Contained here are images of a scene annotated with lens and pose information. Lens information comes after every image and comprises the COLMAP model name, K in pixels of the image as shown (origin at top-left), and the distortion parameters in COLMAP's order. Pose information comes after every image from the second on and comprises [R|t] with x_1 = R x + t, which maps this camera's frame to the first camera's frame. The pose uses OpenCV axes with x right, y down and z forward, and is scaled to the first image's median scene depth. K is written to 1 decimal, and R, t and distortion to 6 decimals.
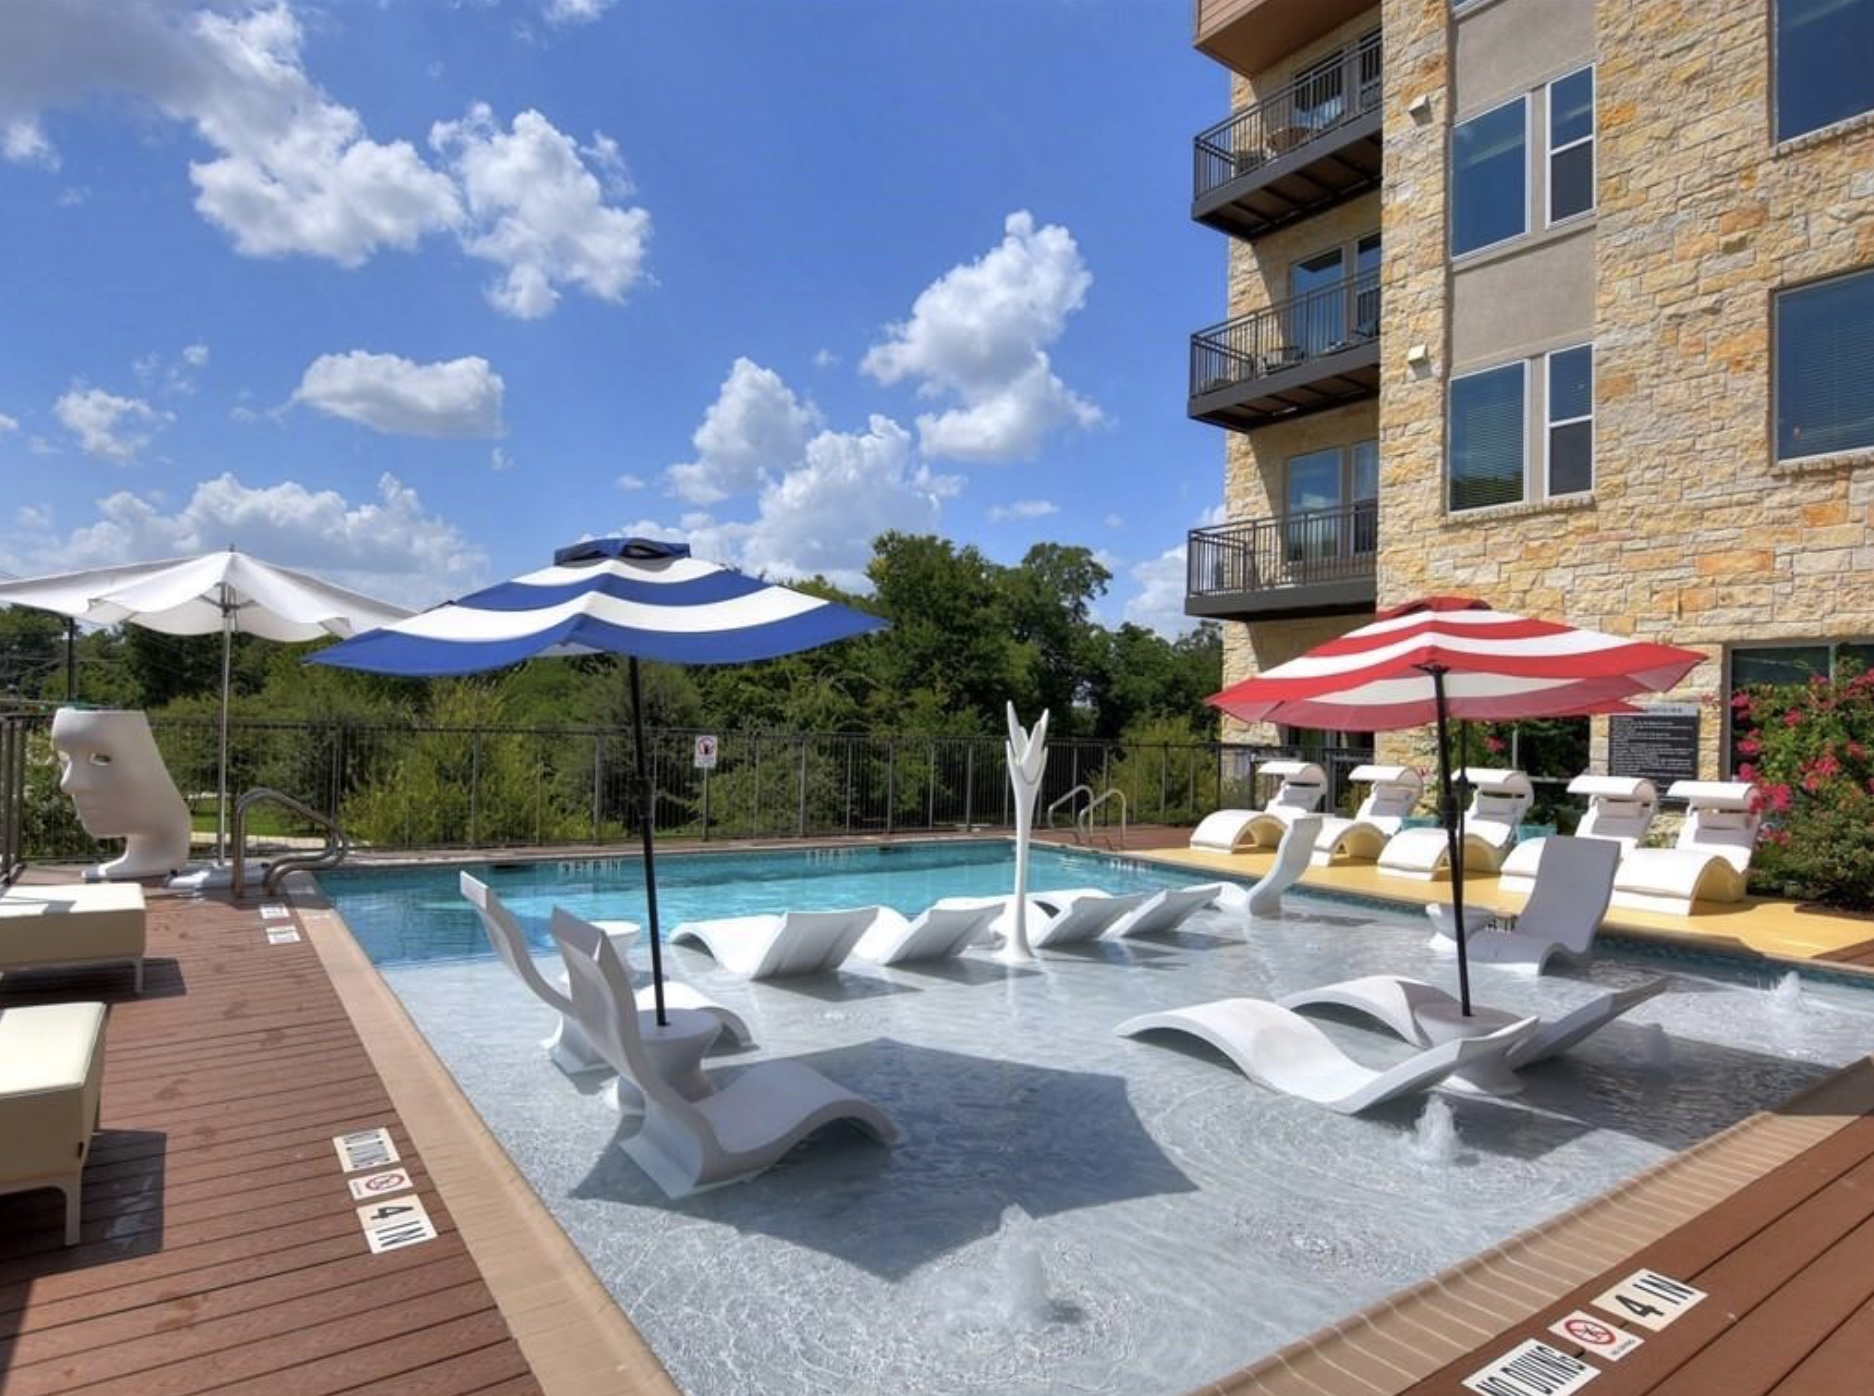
lens RADIAL K [[1052.0, 0, 930.6], [0, 1052.0, 721.4], [0, 0, 1]] dist [-0.043757, -0.001045]
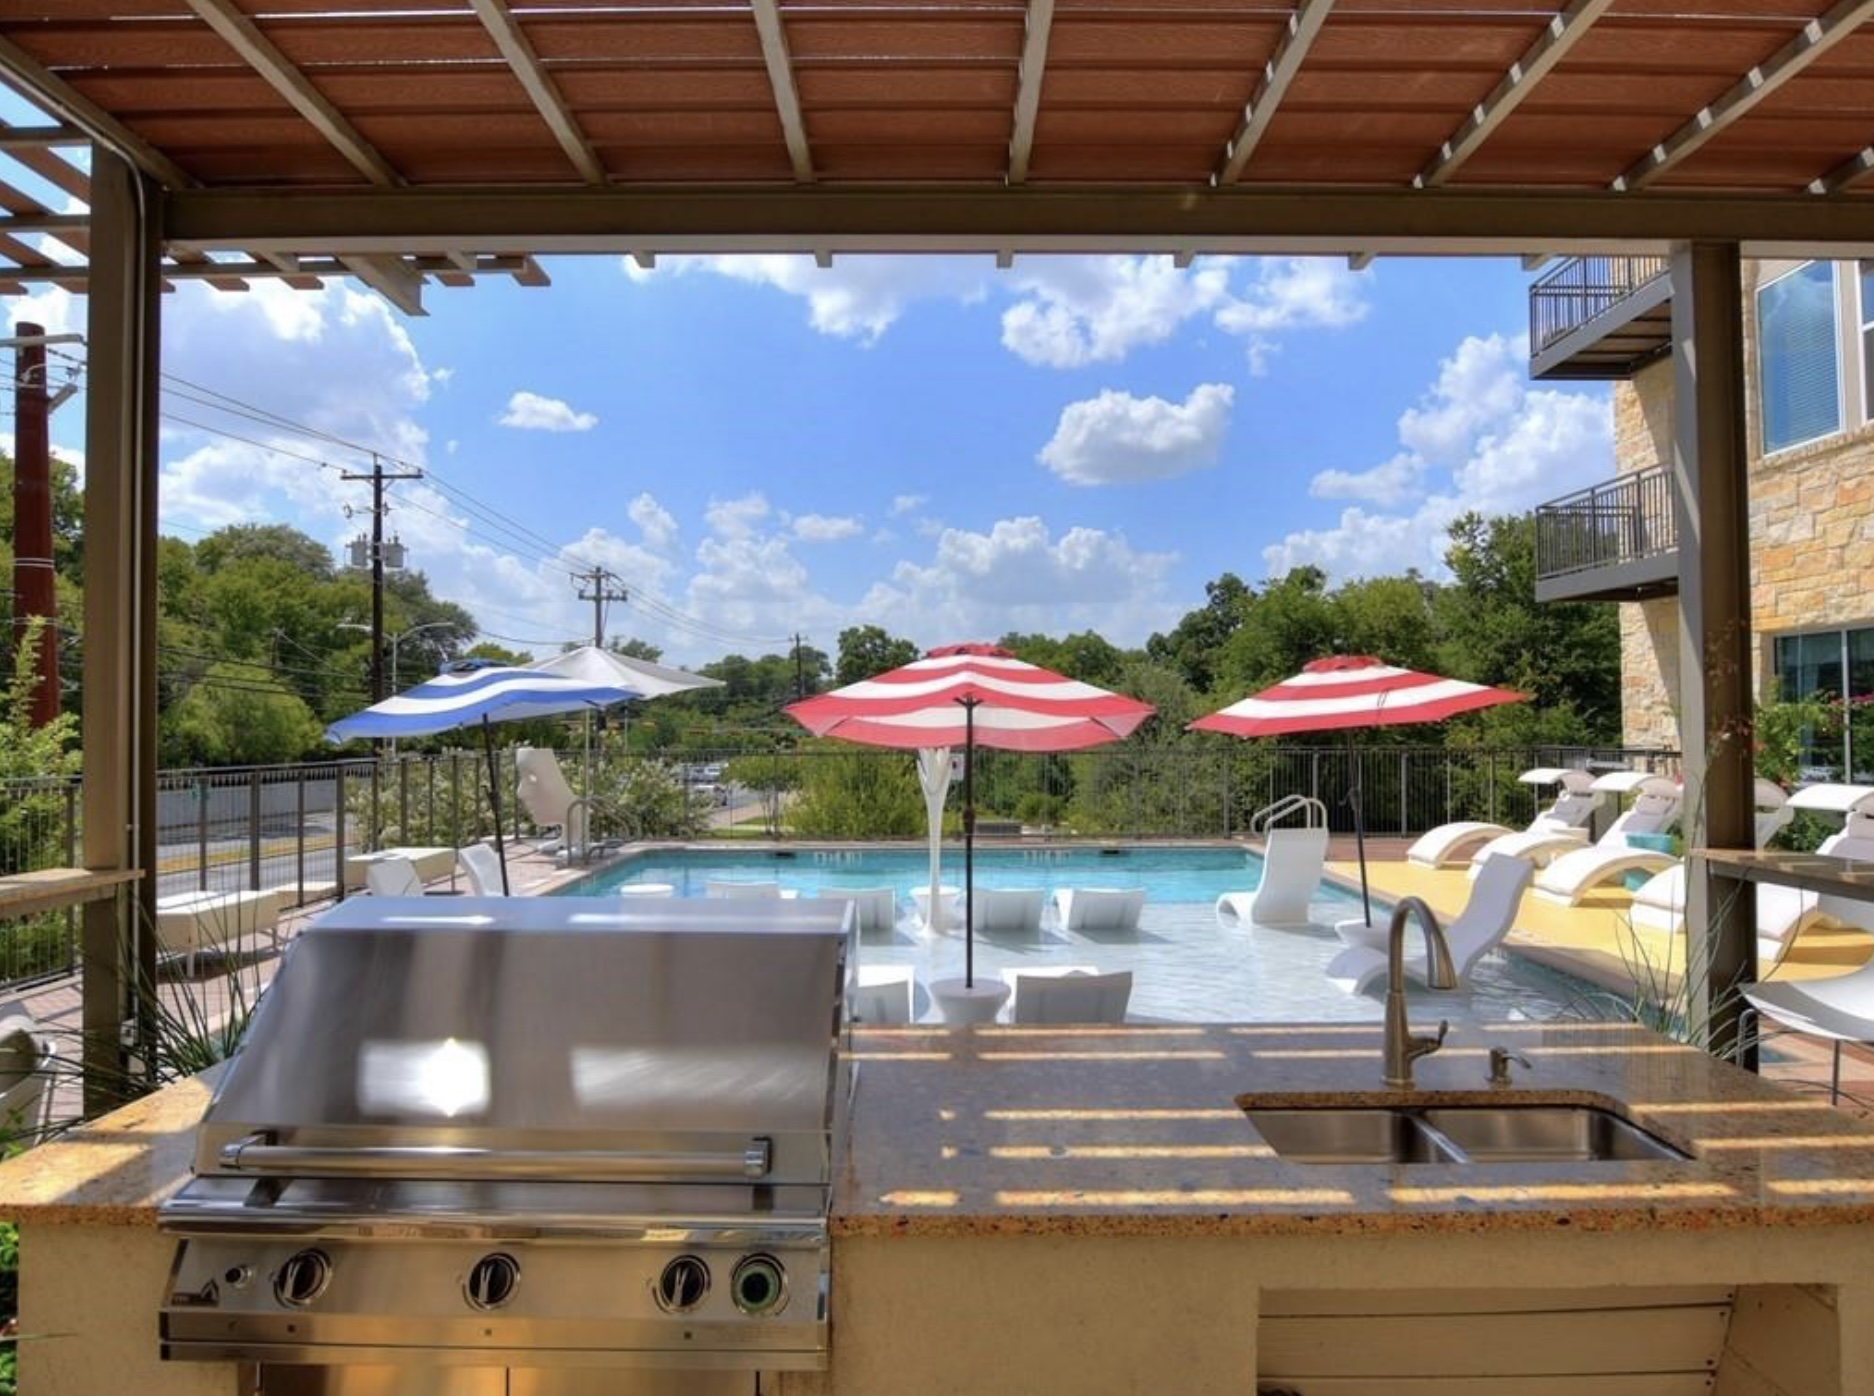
lens RADIAL K [[1052.0, 0, 930.6], [0, 1052.0, 721.4], [0, 0, 1]] dist [-0.043757, -0.001045]
pose [[0.829687, -0.034842, -0.557140, 0.391582], [0.031196, 0.999385, -0.016042, -0.003232], [0.557356, -0.004071, 0.830264, -0.011418]]
